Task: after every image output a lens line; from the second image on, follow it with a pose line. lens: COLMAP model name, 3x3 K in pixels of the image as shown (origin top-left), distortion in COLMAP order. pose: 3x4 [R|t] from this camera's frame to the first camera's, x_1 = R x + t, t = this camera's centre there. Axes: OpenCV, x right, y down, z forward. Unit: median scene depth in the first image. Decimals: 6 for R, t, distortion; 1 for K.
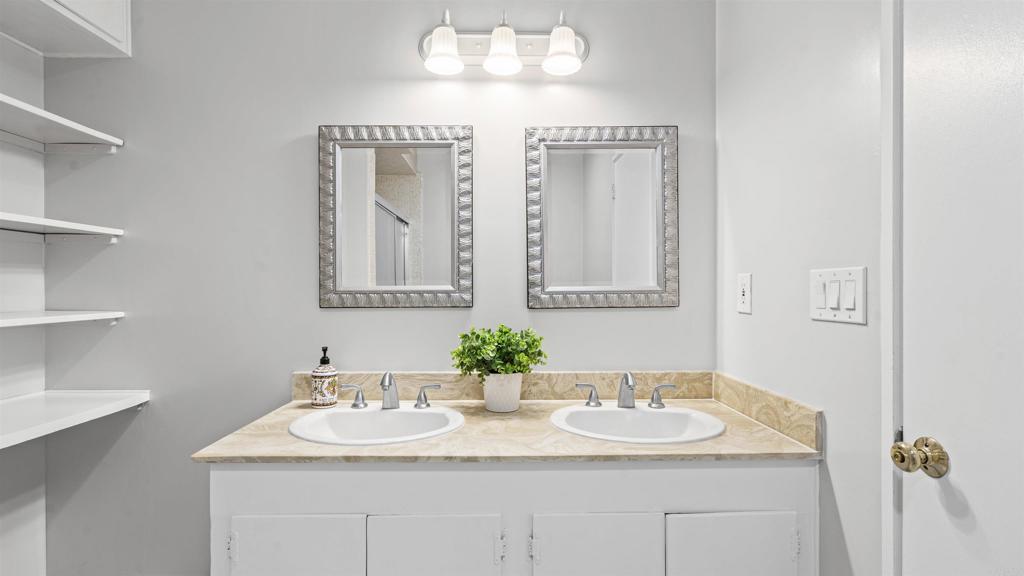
lens RADIAL K [[458.4, 0, 507.8], [0, 458.4, 292.0], [0, 0, 1]] dist [-0.004023, 0.000054]
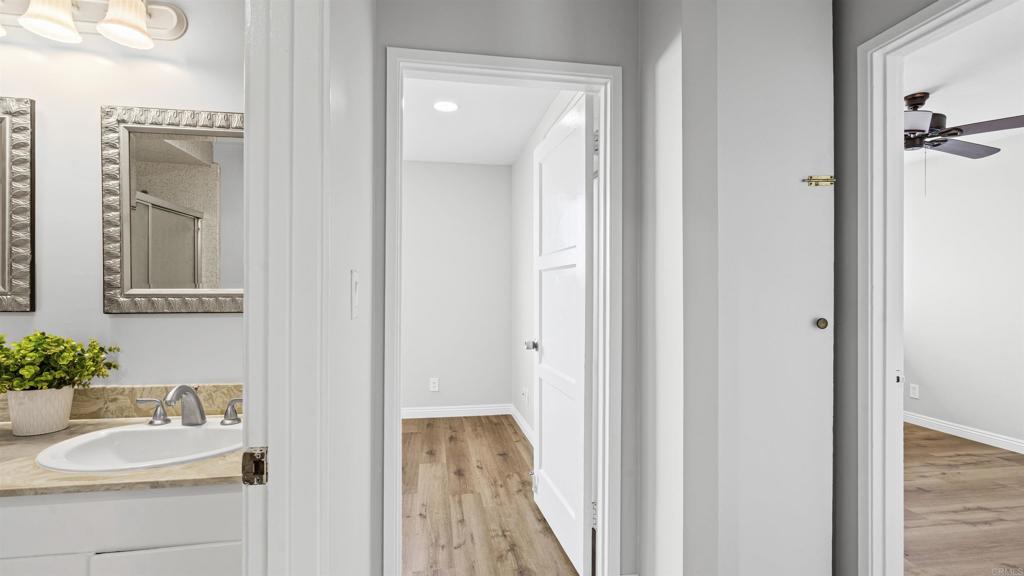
lens RADIAL K [[462.0, 0, 508.4], [0, 462.0, 292.0], [0, 0, 1]] dist [-0.000141, 0.000527]
pose [[0.988744, 0.008533, 0.149372, 0.675104], [-0.006978, 0.999916, -0.010932, -0.000639], [-0.149453, 0.009766, 0.988721, 0.018036]]
